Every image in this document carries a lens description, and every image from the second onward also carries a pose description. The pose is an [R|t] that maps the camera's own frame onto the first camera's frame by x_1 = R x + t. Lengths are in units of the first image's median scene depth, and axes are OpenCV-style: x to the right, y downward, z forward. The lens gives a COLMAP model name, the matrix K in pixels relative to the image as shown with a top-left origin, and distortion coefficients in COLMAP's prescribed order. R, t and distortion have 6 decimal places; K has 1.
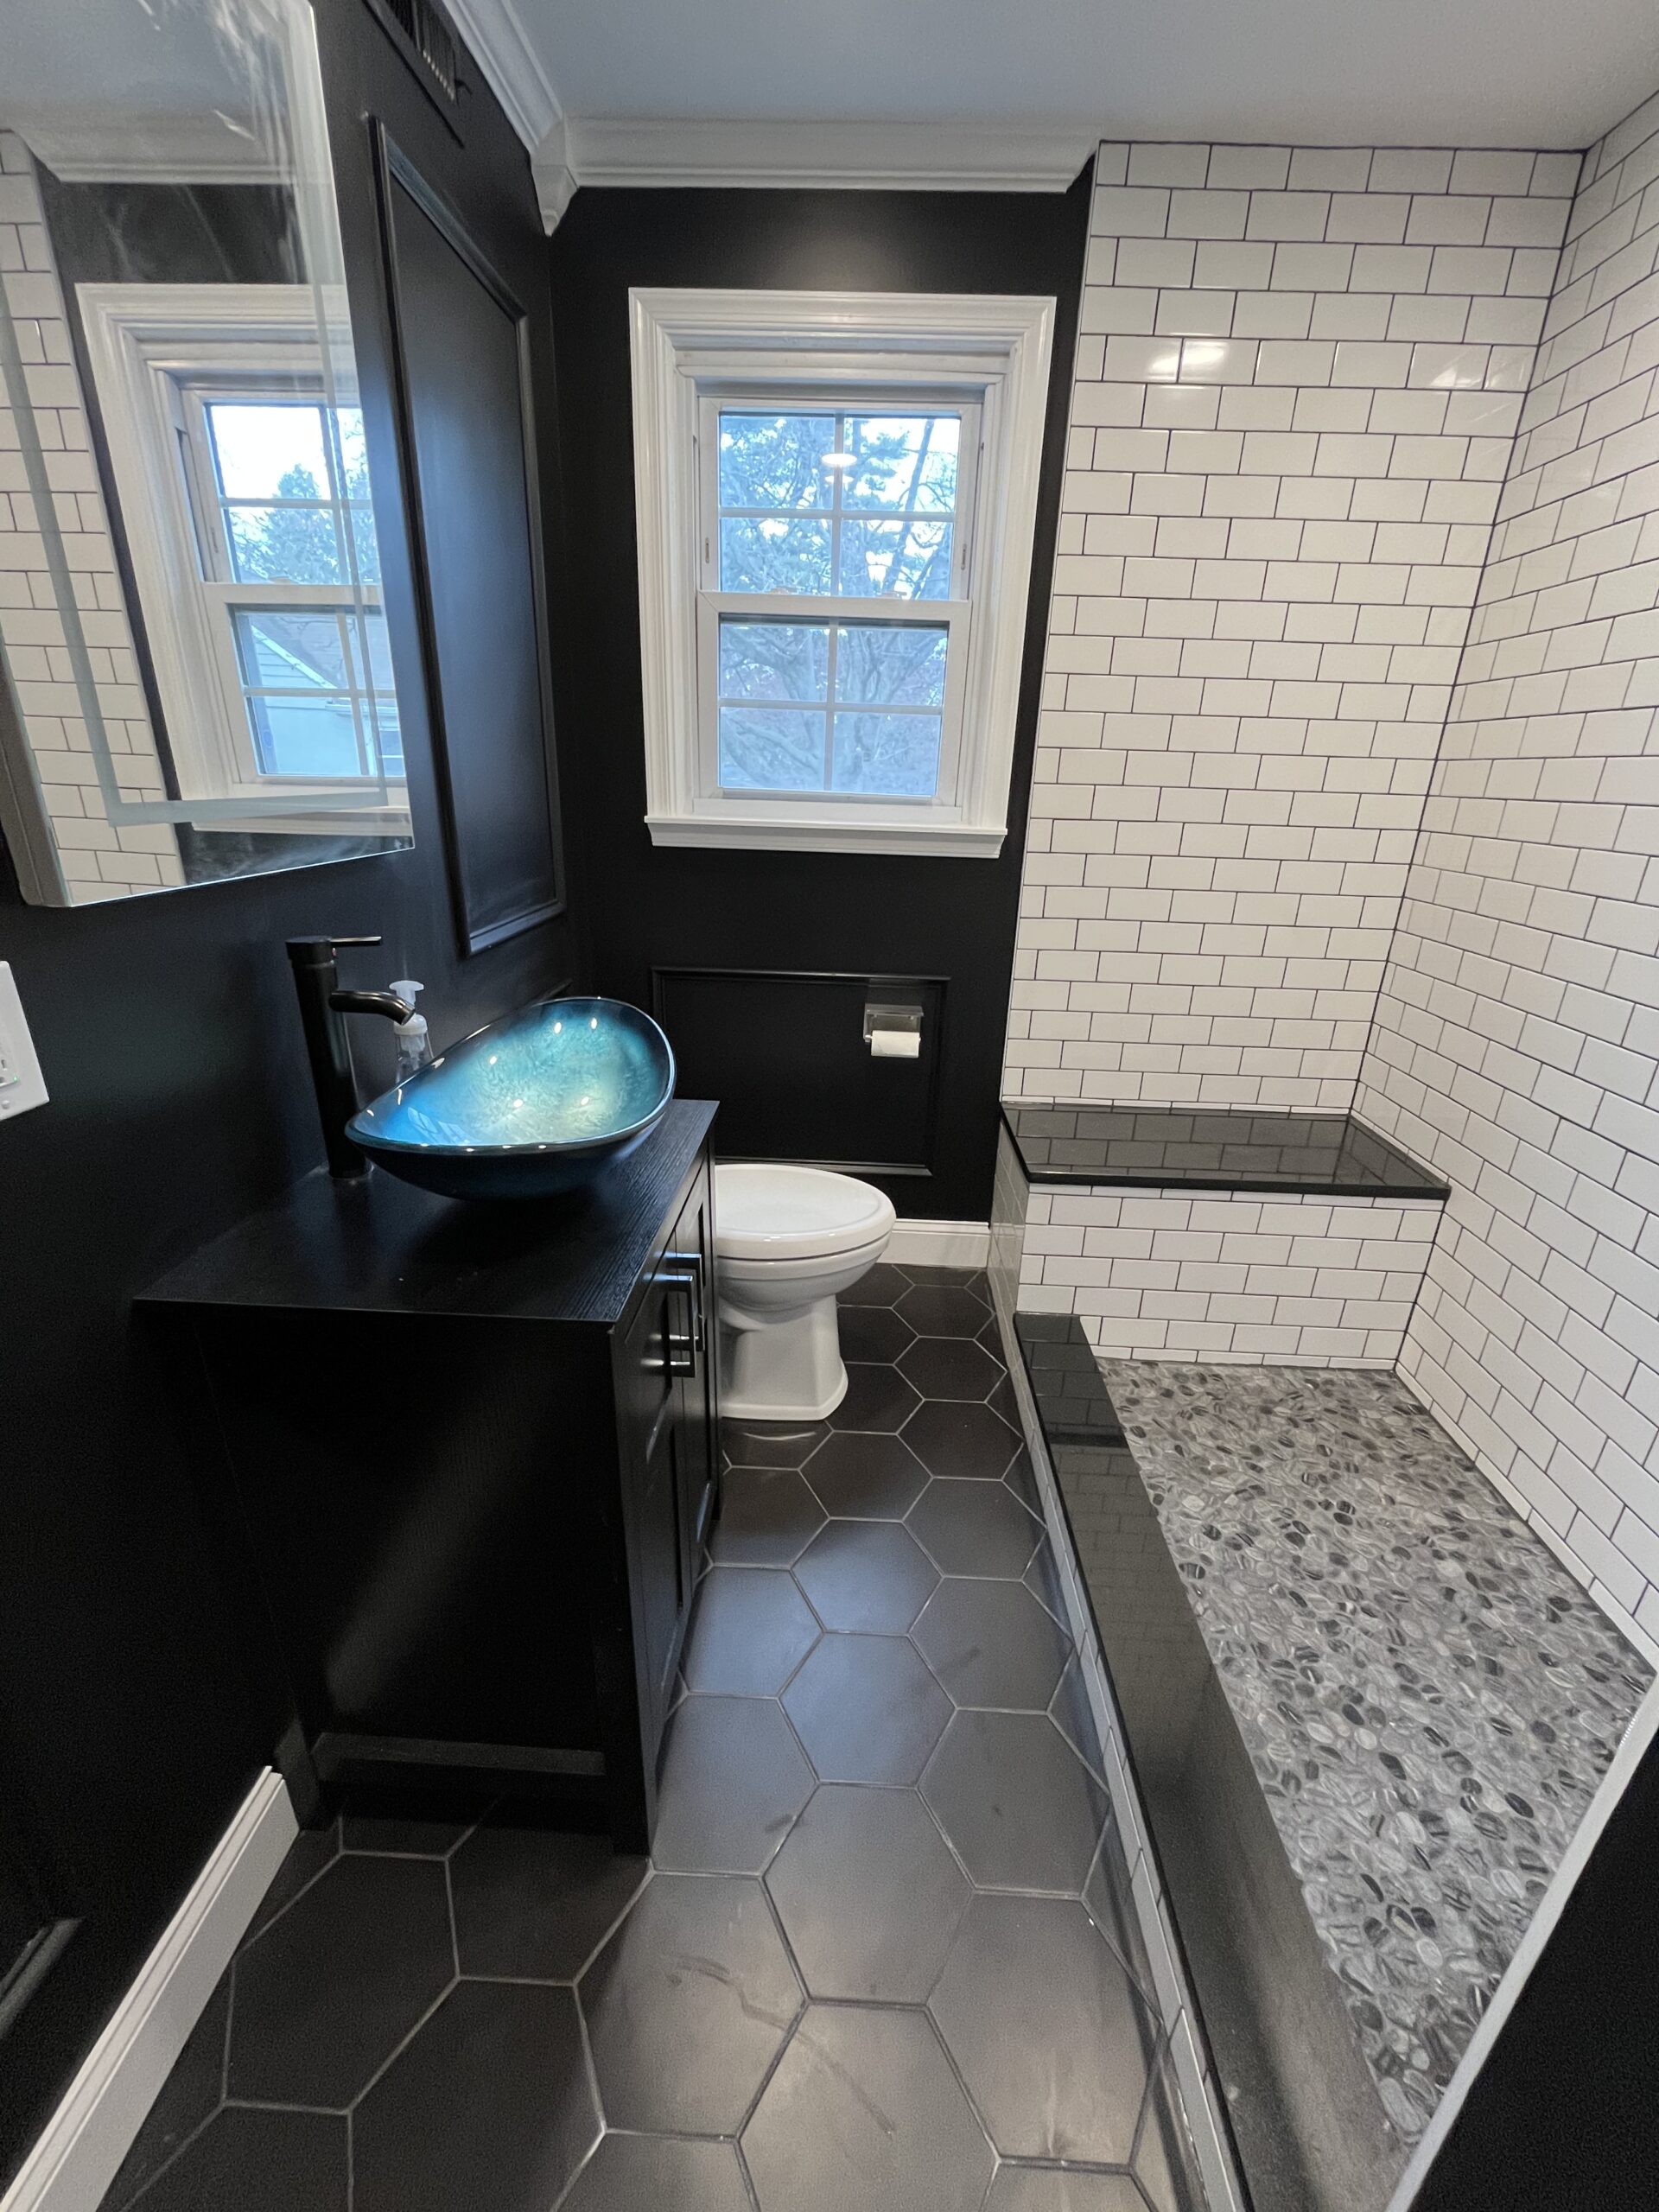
lens RADIAL K [[884.2, 0, 831.8], [0, 884.2, 1104.0], [0, 0, 1]] dist [0.004533, 0.000318]
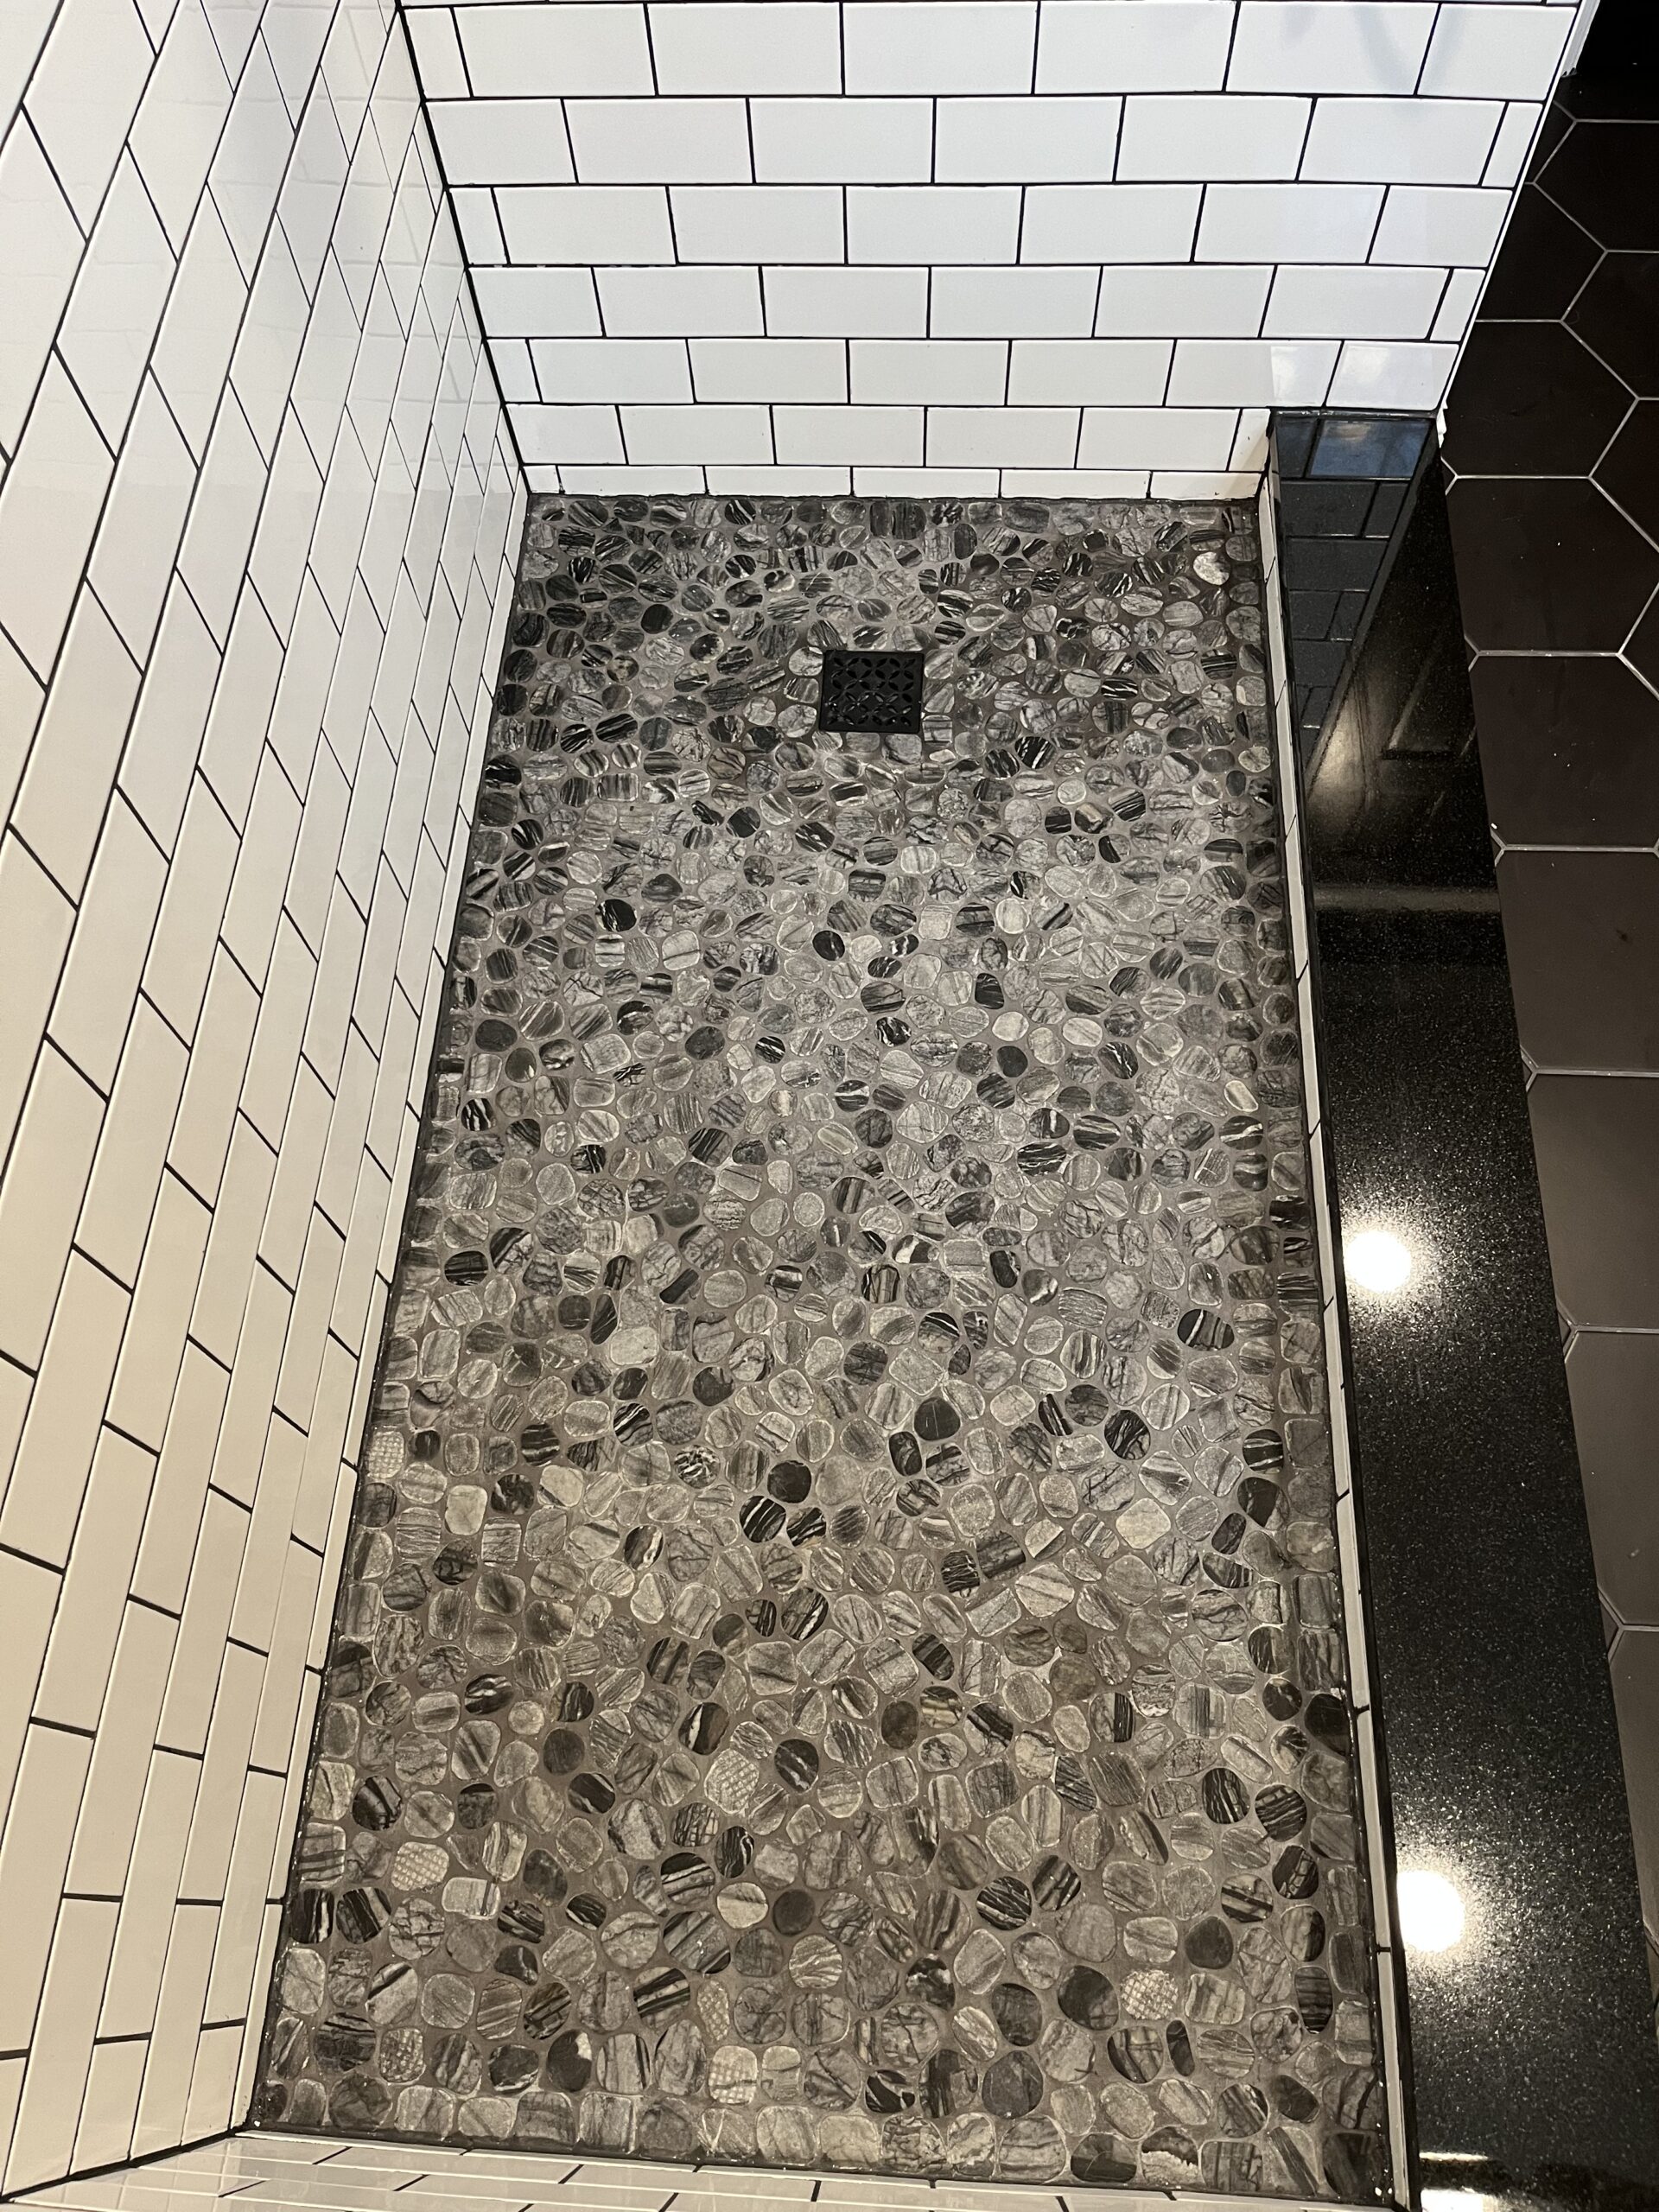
lens RADIAL K [[1679.1, 0, 832.6], [0, 1679.1, 1098.4], [0, 0, 1]] dist [0.014808, -0.006261]
pose [[-0.999935, -0.006111, 0.009658, 0.587260], [0.009036, 0.094631, 0.995471, -0.350249], [-0.006997, 0.995494, -0.094570, 0.955793]]
